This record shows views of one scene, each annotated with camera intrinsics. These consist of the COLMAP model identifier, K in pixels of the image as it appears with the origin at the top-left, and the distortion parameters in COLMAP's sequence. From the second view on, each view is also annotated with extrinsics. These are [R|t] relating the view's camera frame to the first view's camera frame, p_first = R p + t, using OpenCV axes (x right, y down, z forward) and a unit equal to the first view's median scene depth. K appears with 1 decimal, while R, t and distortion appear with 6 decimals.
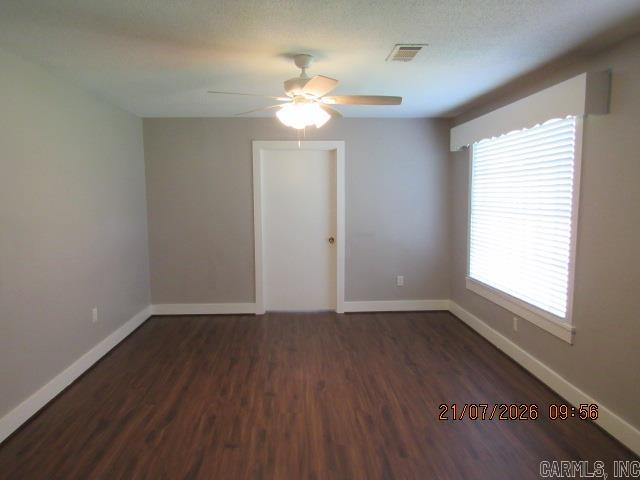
lens RADIAL K [[454.7, 0, 320.0], [0, 454.7, 240.0], [0, 0, 1]] dist [-0.060441, -0.002144]
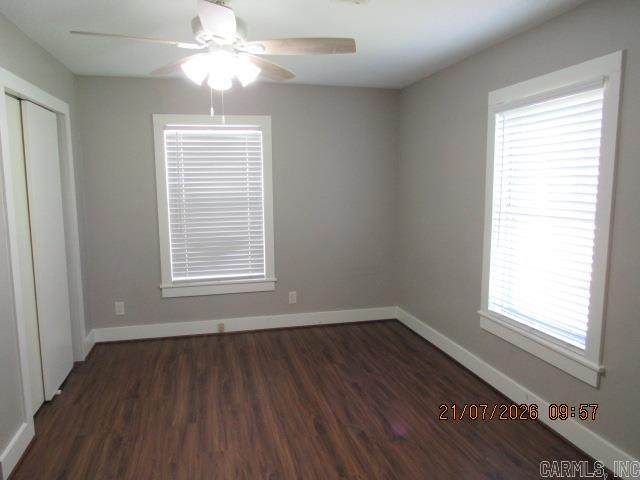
lens RADIAL K [[454.7, 0, 320.0], [0, 454.7, 240.0], [0, 0, 1]] dist [-0.060441, -0.002144]
pose [[0.981369, -0.028228, 0.190050, -0.017704], [0.021012, 0.998984, 0.039876, -0.030930], [-0.190982, -0.035139, 0.980964, 0.196029]]
